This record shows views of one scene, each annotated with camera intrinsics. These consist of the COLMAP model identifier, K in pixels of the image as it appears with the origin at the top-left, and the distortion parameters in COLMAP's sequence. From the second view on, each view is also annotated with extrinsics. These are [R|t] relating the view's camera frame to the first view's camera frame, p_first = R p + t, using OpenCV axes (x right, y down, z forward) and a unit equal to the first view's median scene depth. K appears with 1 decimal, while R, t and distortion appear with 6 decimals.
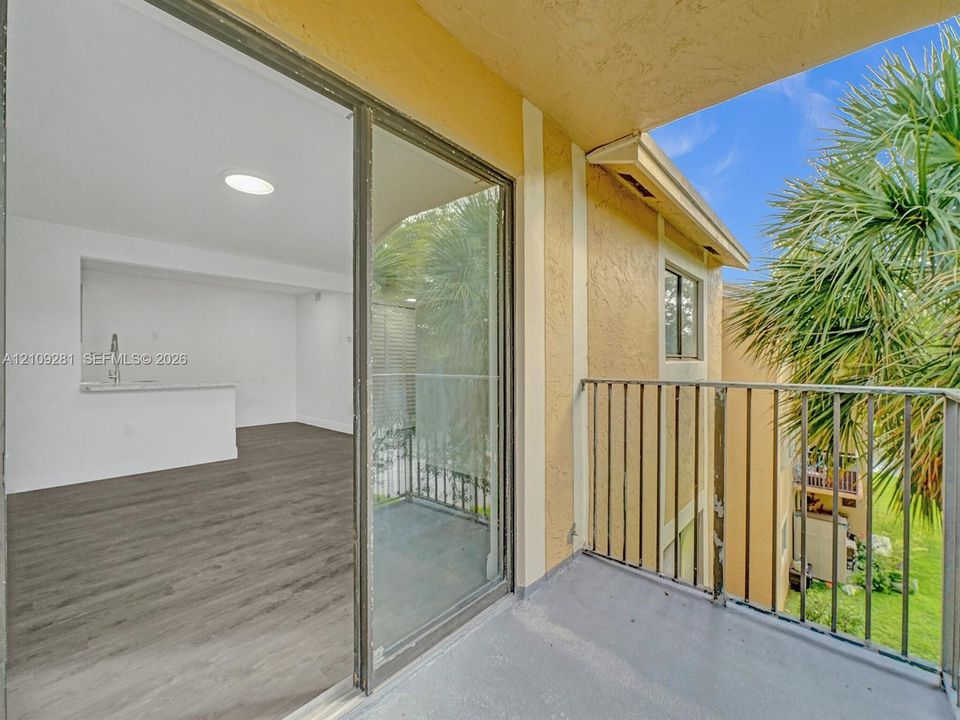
lens RADIAL K [[391.9, 0, 484.3], [0, 391.9, 365.6], [0, 0, 1]] dist [0.002478, -0.000565]
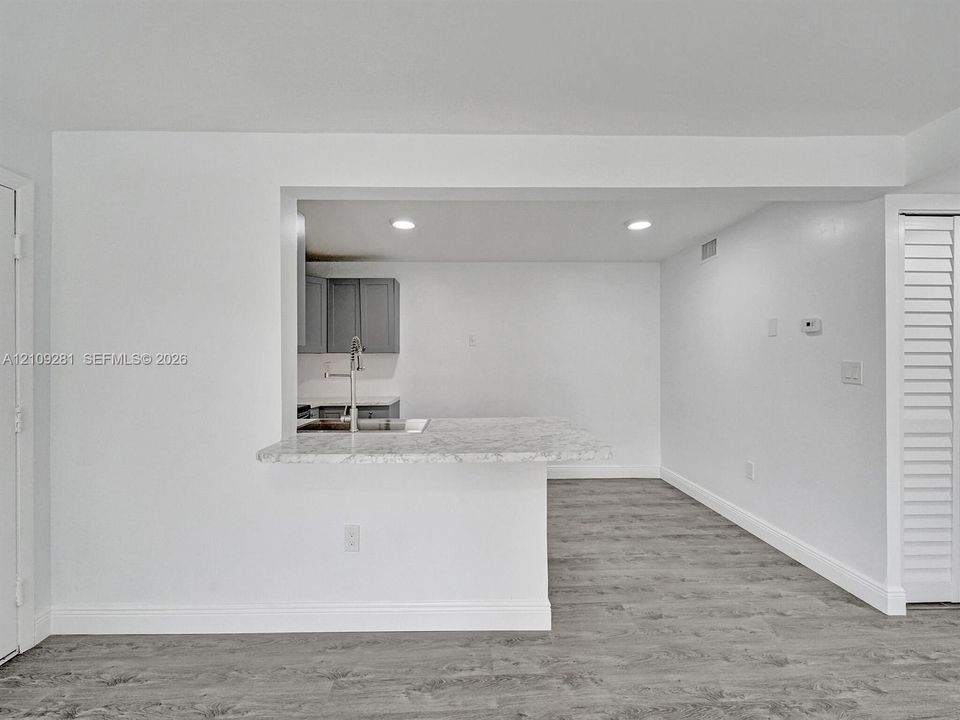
lens RADIAL K [[391.9, 0, 481.8], [0, 391.9, 356.0], [0, 0, 1]] dist [0.002478, -0.000565]
pose [[0.676148, -0.010633, -0.736689, -0.597495], [-0.006092, 0.999781, -0.020022, -0.059556], [0.736741, 0.018026, 0.675935, 1.055661]]
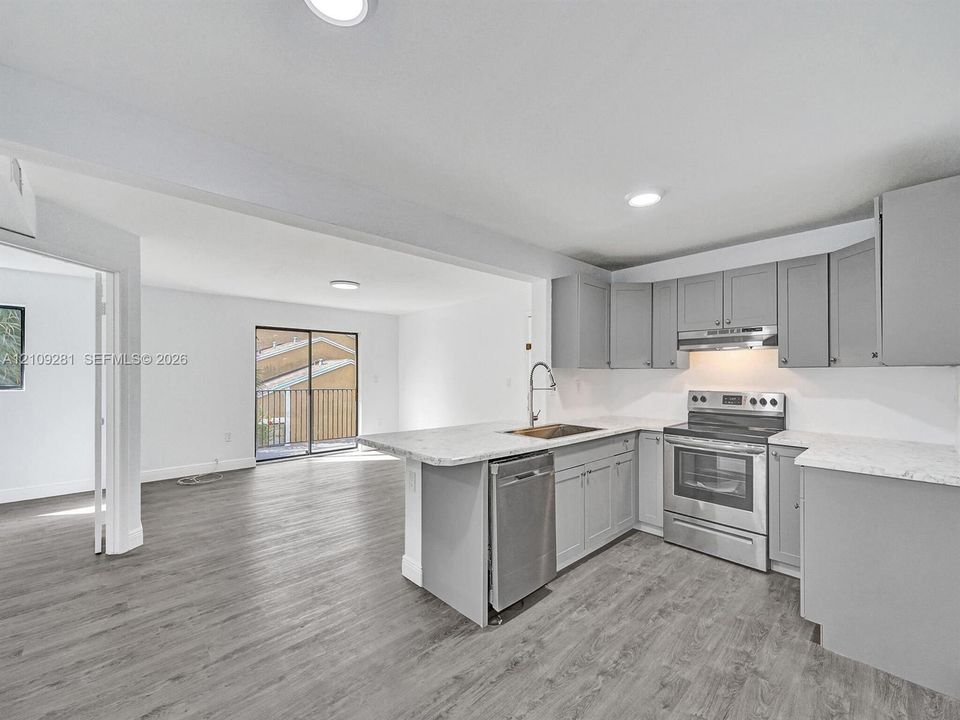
lens RADIAL K [[391.9, 0, 476.1], [0, 391.9, 376.2], [0, 0, 1]] dist [0.002478, -0.000565]
pose [[-0.993574, -0.001444, 0.113172, -1.273964], [-0.000031, 0.999922, 0.012488, -0.085663], [-0.113181, 0.012404, -0.993497, 2.455791]]
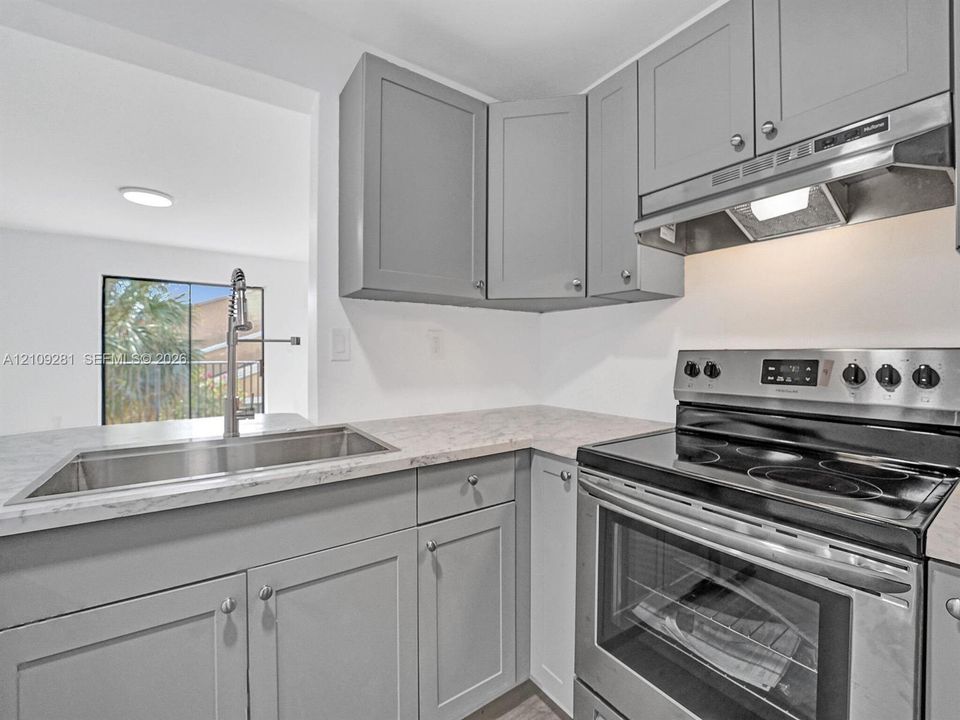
lens RADIAL K [[407.6, 0, 471.4], [0, 407.6, 358.9], [0, 0, 1]] dist [-0.020609, -0.000391]
pose [[-0.968207, -0.003805, 0.250123, -1.660049], [0.000414, 0.999859, 0.016812, -0.024772], [-0.250152, 0.016381, -0.968068, 1.742288]]
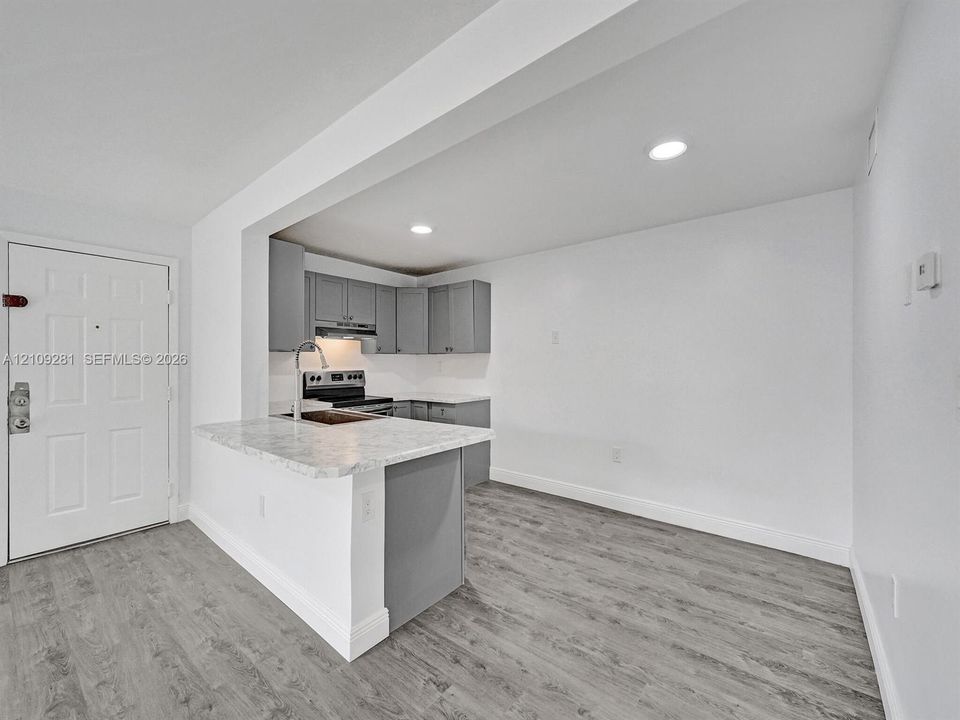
lens RADIAL K [[391.9, 0, 479.9], [0, 391.9, 361.7], [0, 0, 1]] dist [0.002478, -0.000565]
pose [[0.026506, -0.003391, -0.999643, -0.420447], [-0.007012, 0.999969, -0.003578, -0.060759], [0.999624, 0.007104, 0.026482, 1.759601]]
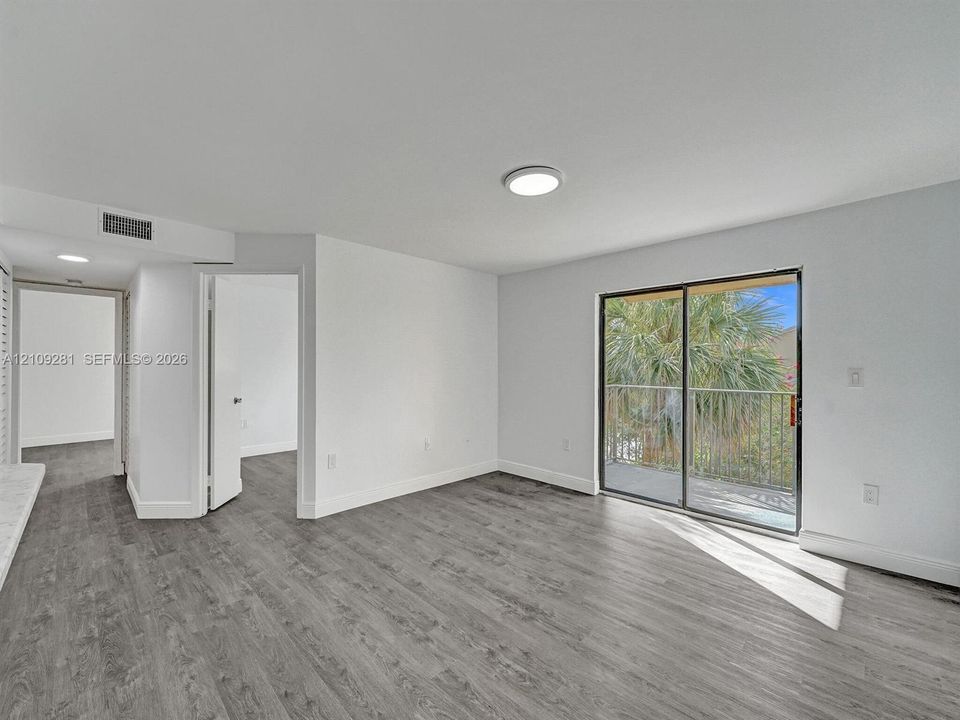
lens RADIAL K [[391.9, 0, 479.0], [0, 391.9, 363.6], [0, 0, 1]] dist [0.002478, -0.000565]
pose [[0.075331, 0.009929, 0.997109, -1.360197], [0.000550, 0.999950, -0.009999, -0.058178], [-0.997158, 0.001302, 0.075322, 0.983638]]
